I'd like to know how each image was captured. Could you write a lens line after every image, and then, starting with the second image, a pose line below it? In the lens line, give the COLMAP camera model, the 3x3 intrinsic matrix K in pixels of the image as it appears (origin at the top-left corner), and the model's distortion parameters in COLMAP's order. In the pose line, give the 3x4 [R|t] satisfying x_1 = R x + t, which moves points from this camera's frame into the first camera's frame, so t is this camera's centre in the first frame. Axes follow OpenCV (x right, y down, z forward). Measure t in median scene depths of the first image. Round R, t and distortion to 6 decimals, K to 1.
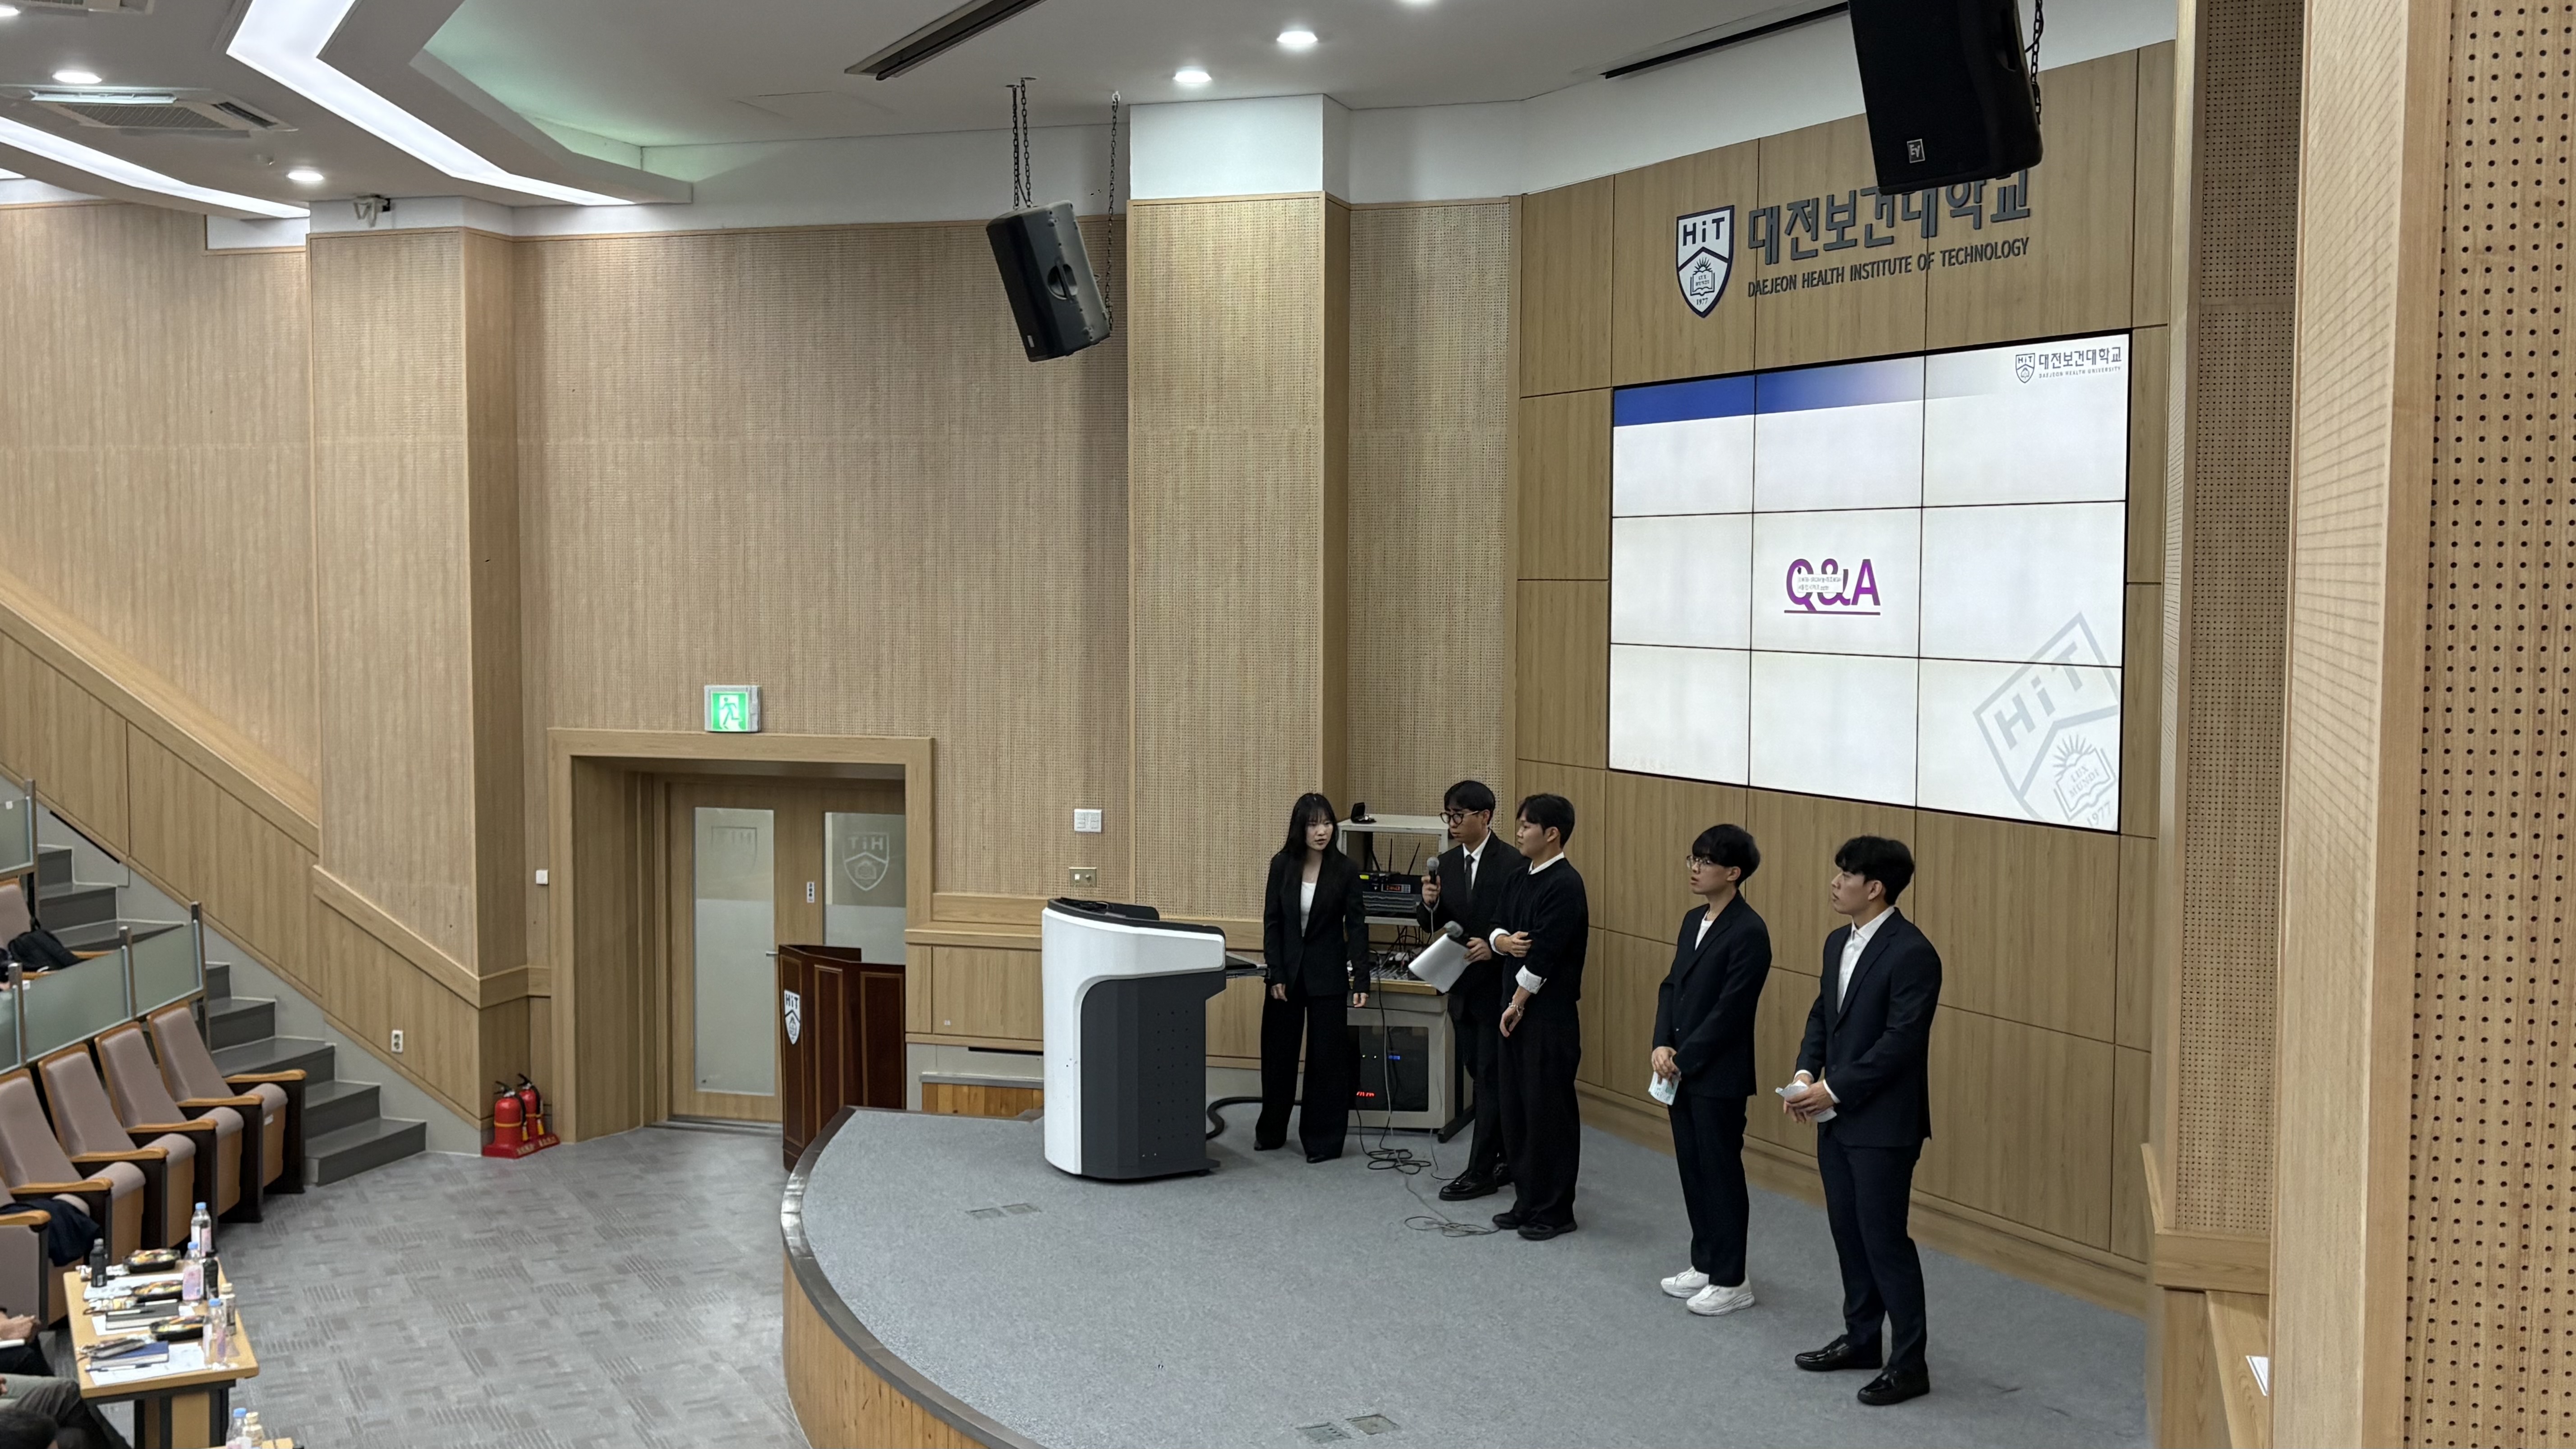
lens RADIAL K [[2516.6, 0, 1274.2], [0, 2516.6, 727.4], [0, 0, 1]] dist [0.089134, -0.133841]
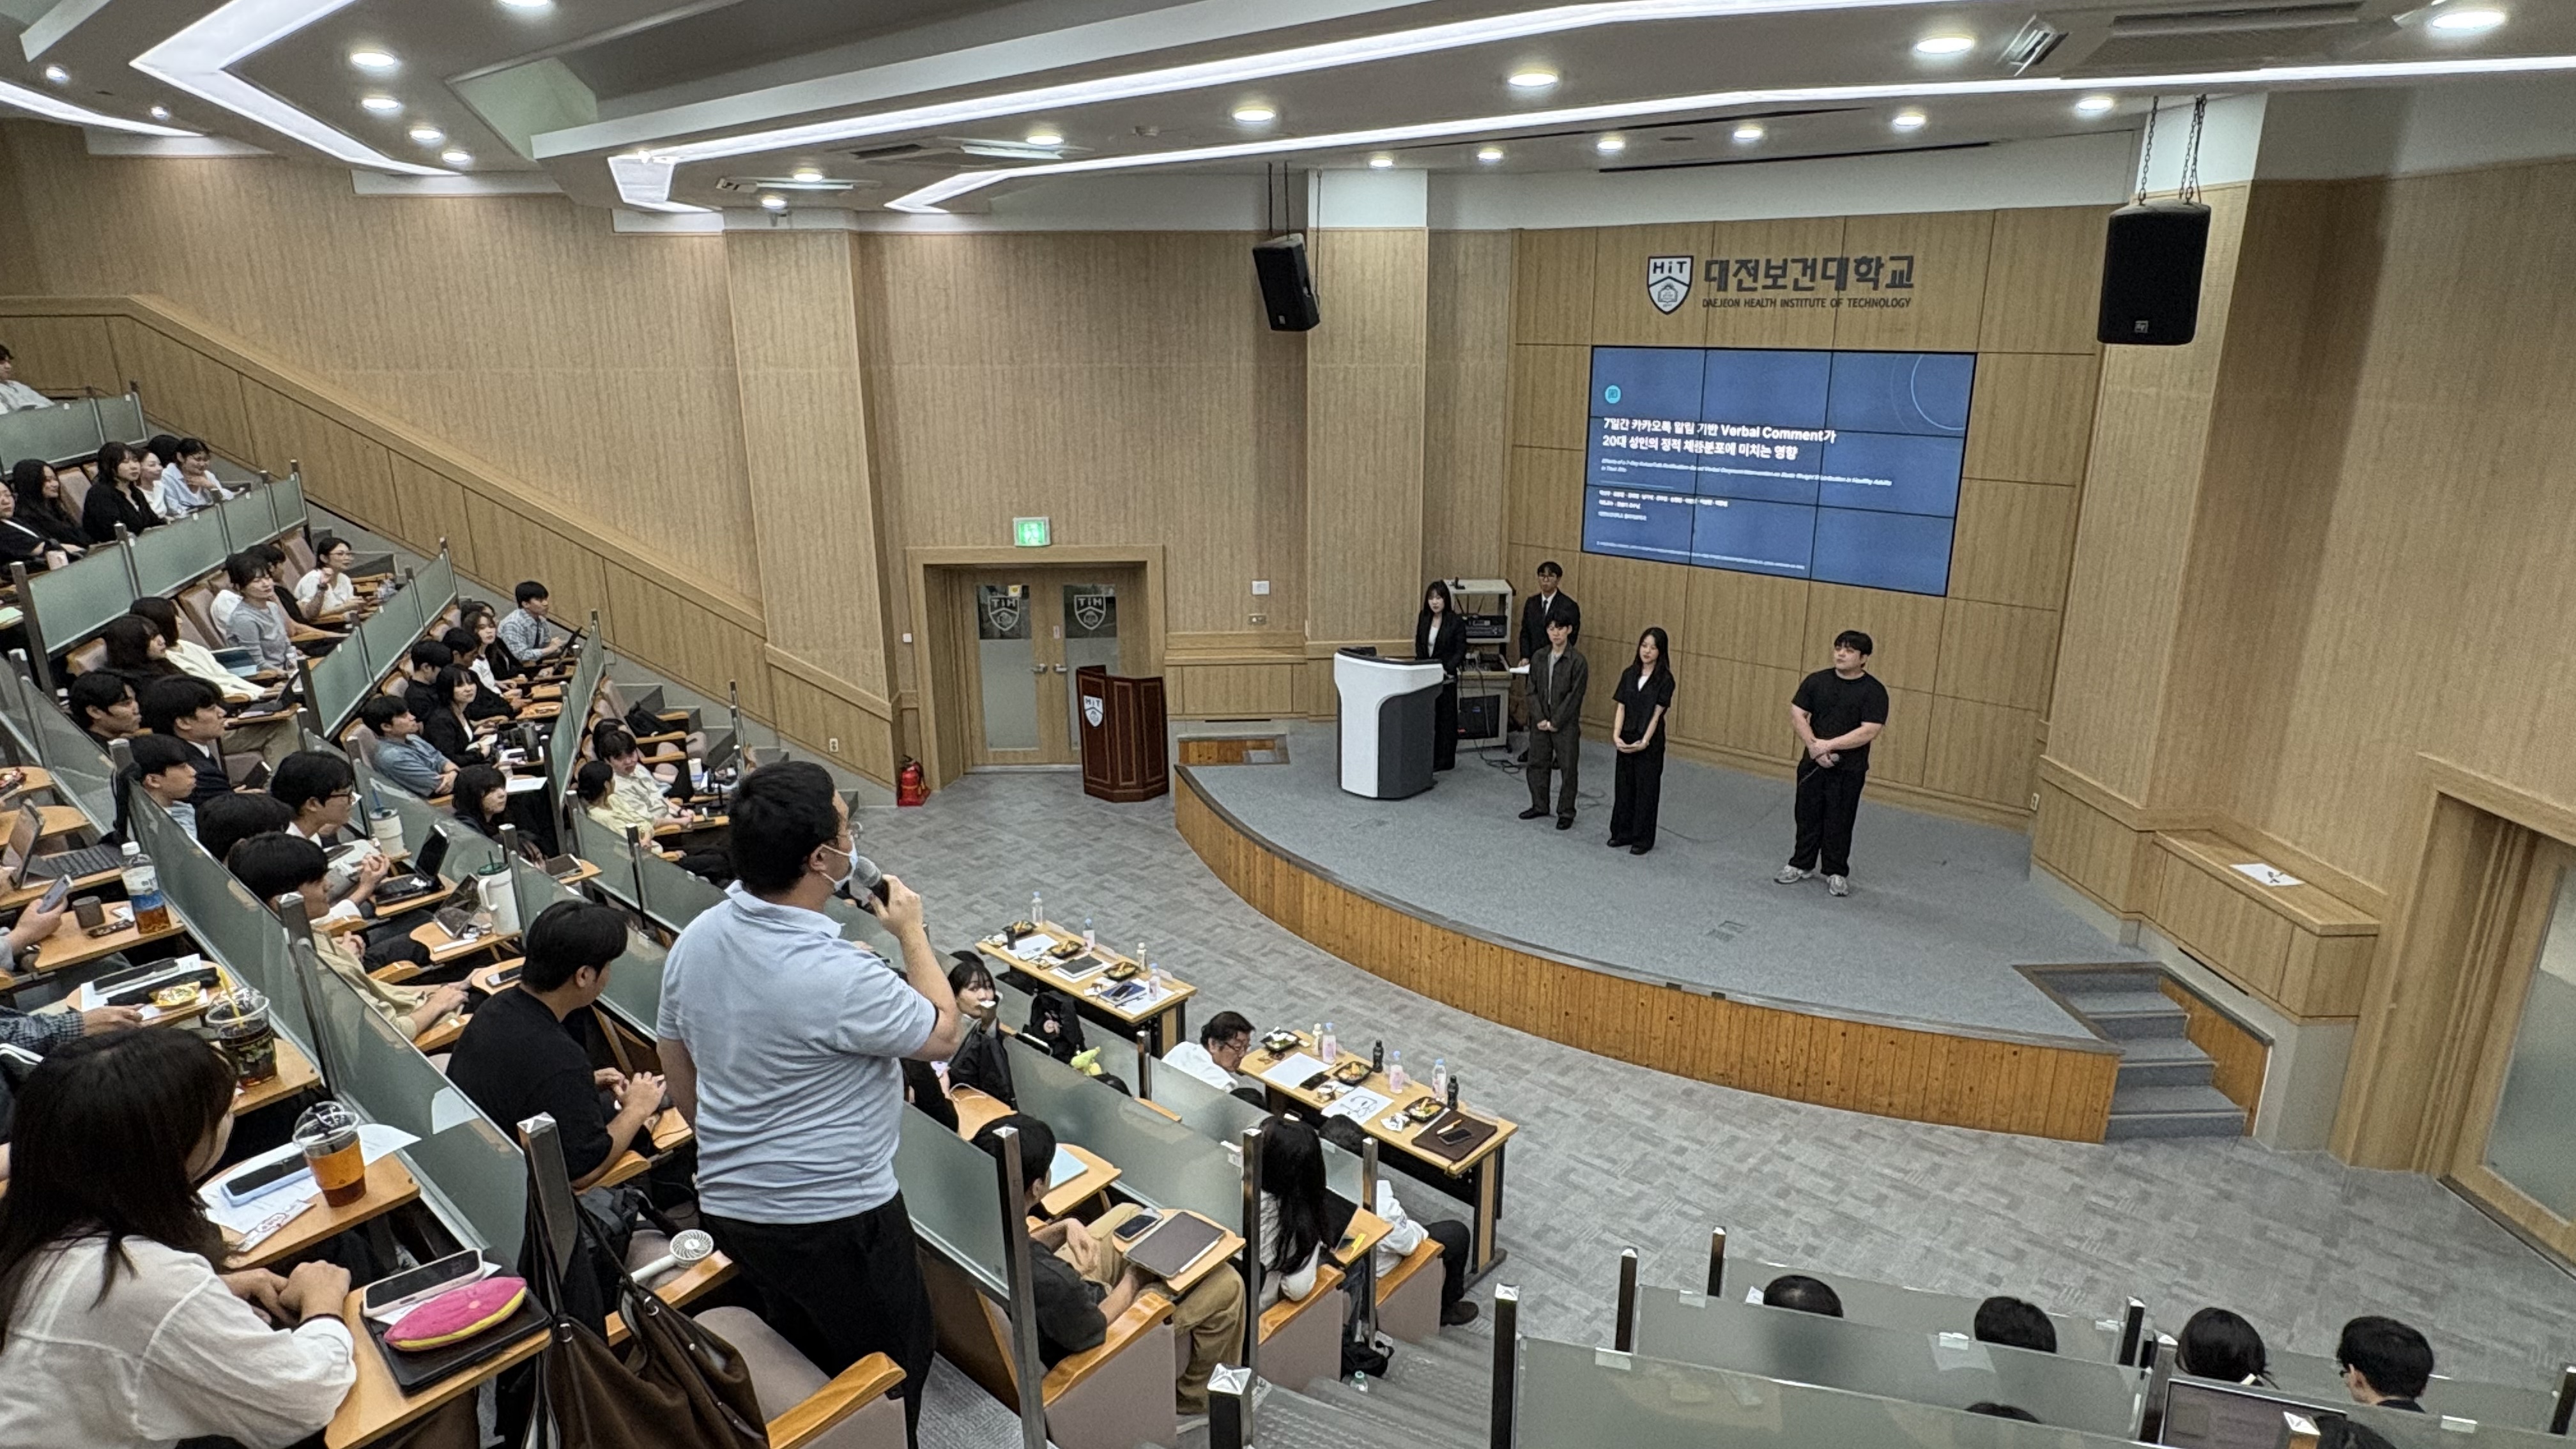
lens RADIAL K [[1430.0, 0, 1288.0], [0, 1430.0, 724.5], [0, 0, 1]] dist [-0.003704, 0.001616]
pose [[0.934315, -0.107330, 0.339906, -0.433300], [0.029176, 0.973417, 0.227173, -0.102969], [-0.355253, -0.202334, 0.912610, 0.063165]]
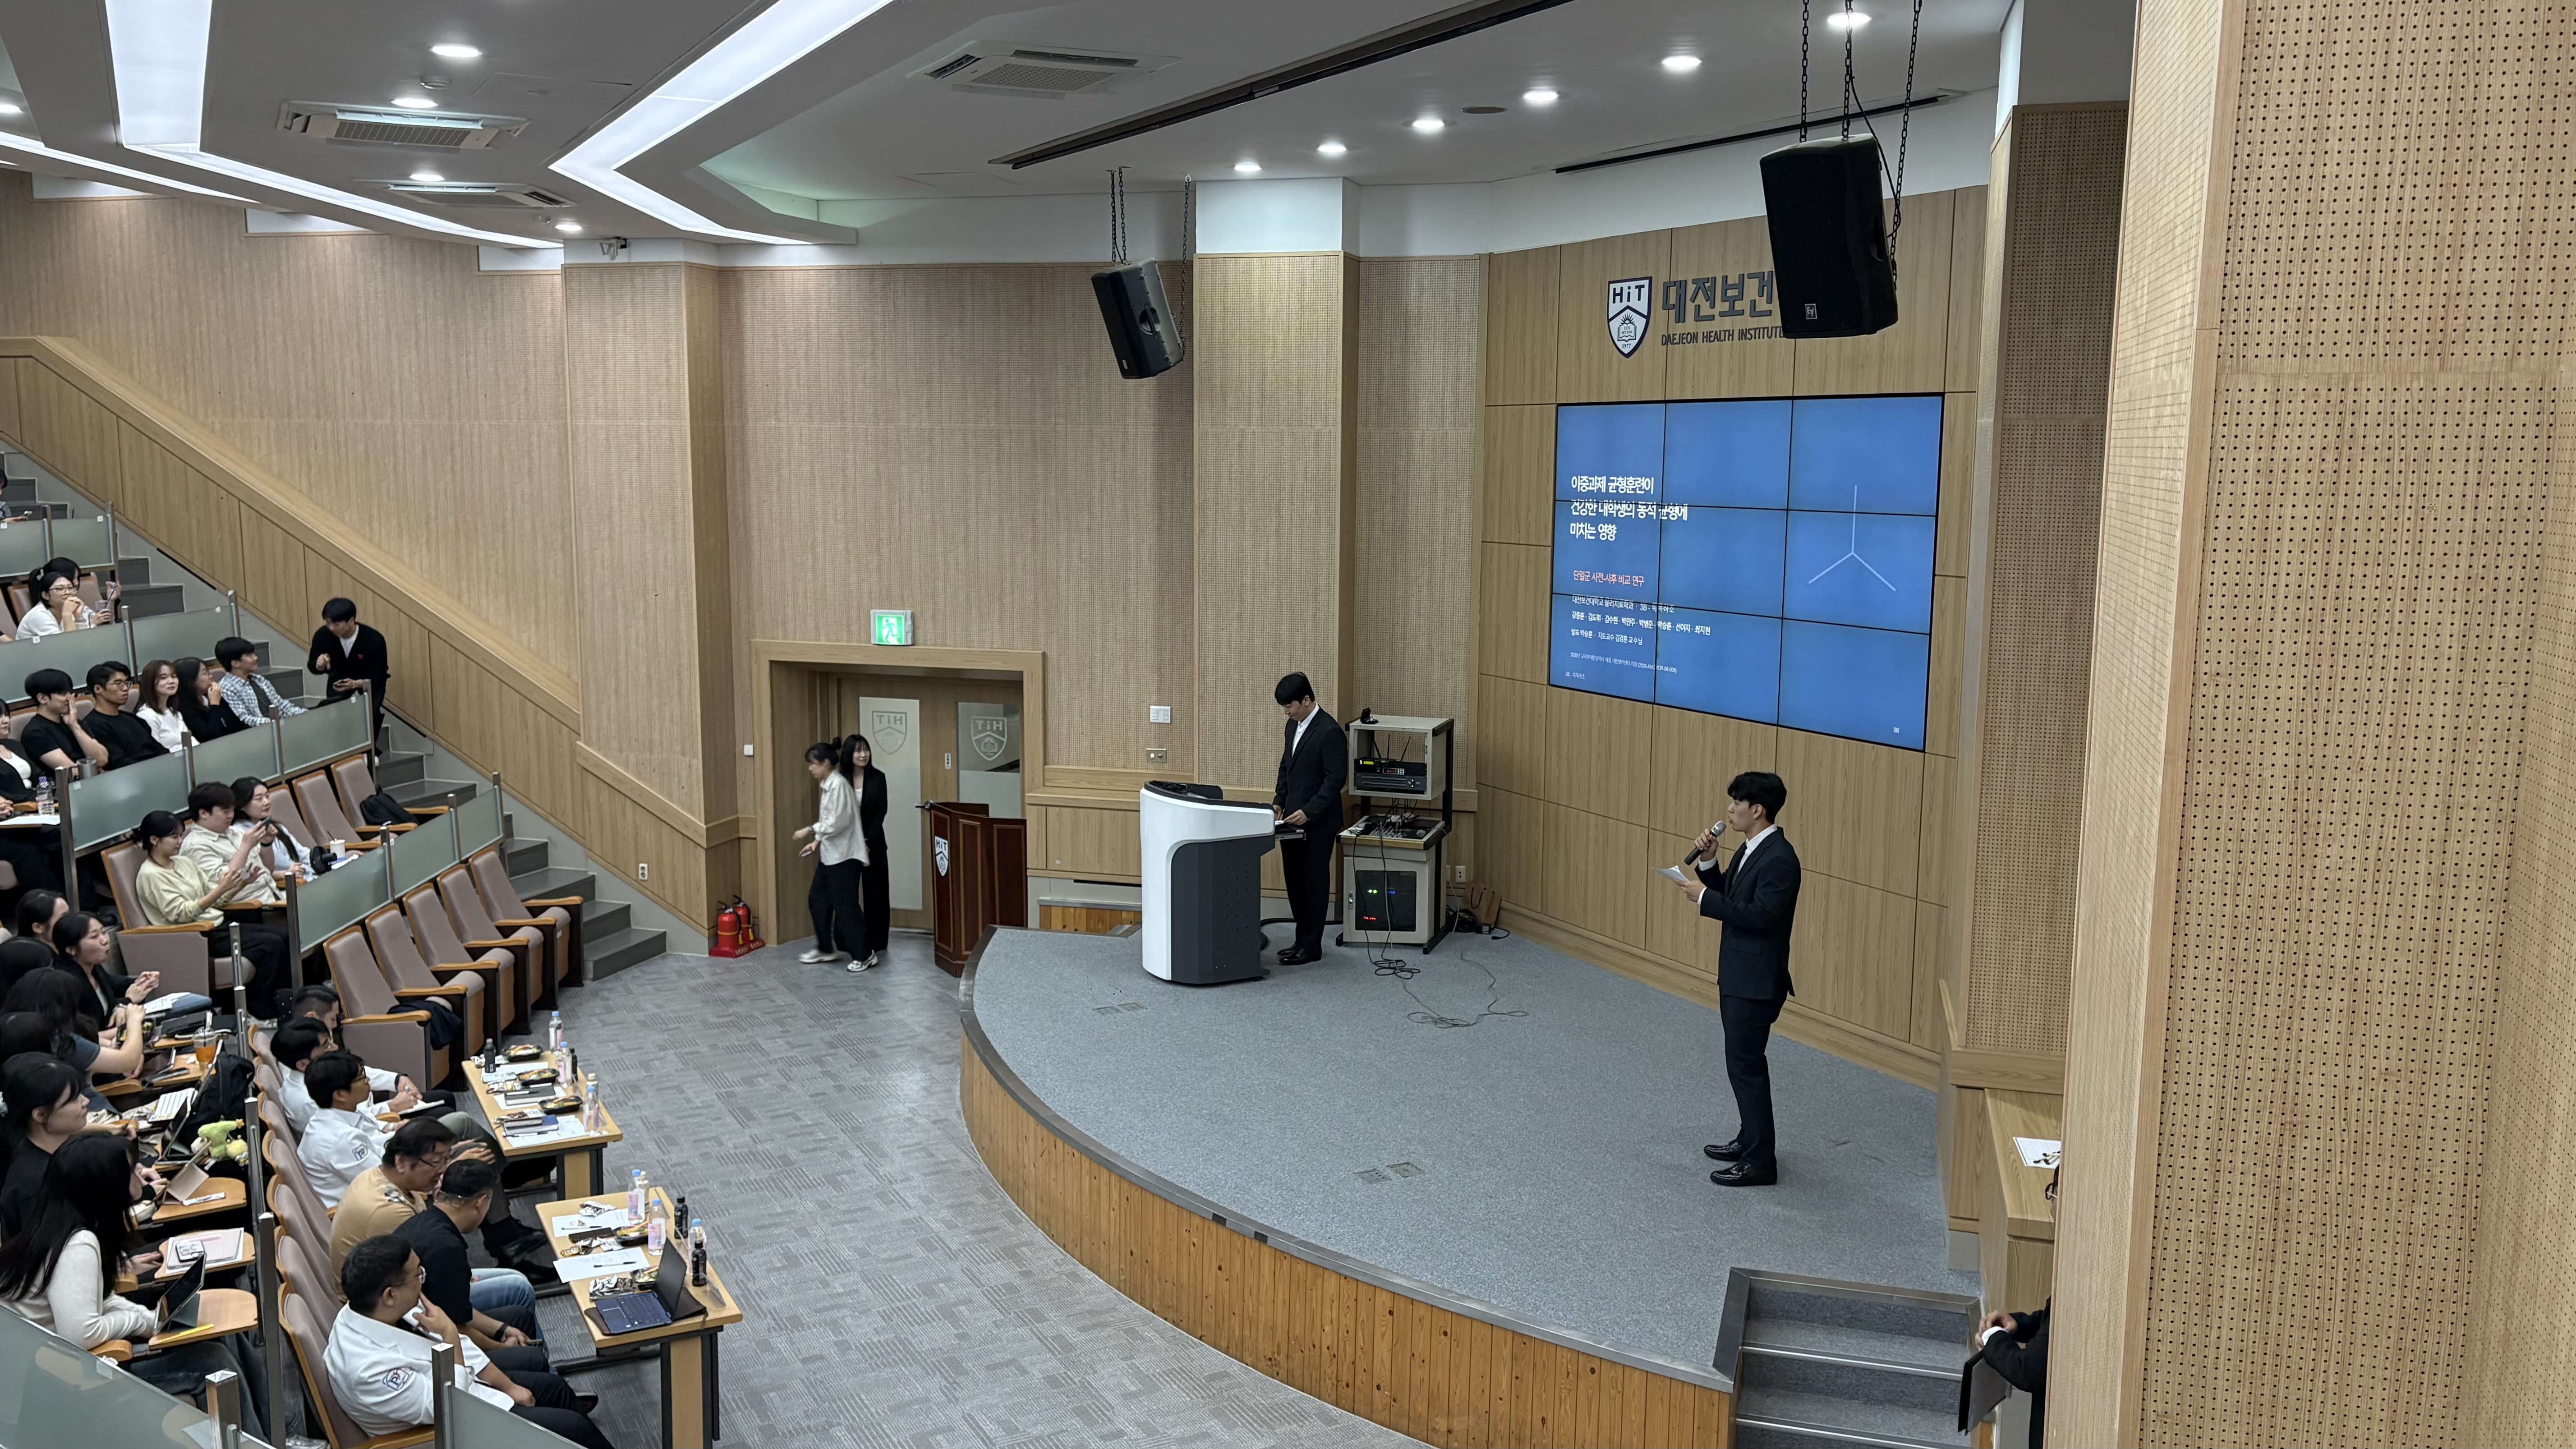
lens RADIAL K [[1987.3, 0, 1288.0], [0, 1987.3, 724.5], [0, 0, 1]] dist [0.095944, -0.164286]
pose [[0.999535, 0.001472, 0.030452, -0.040333], [-0.003788, 0.997090, 0.076138, -0.041512], [-0.030251, -0.076218, 0.996632, -0.073080]]
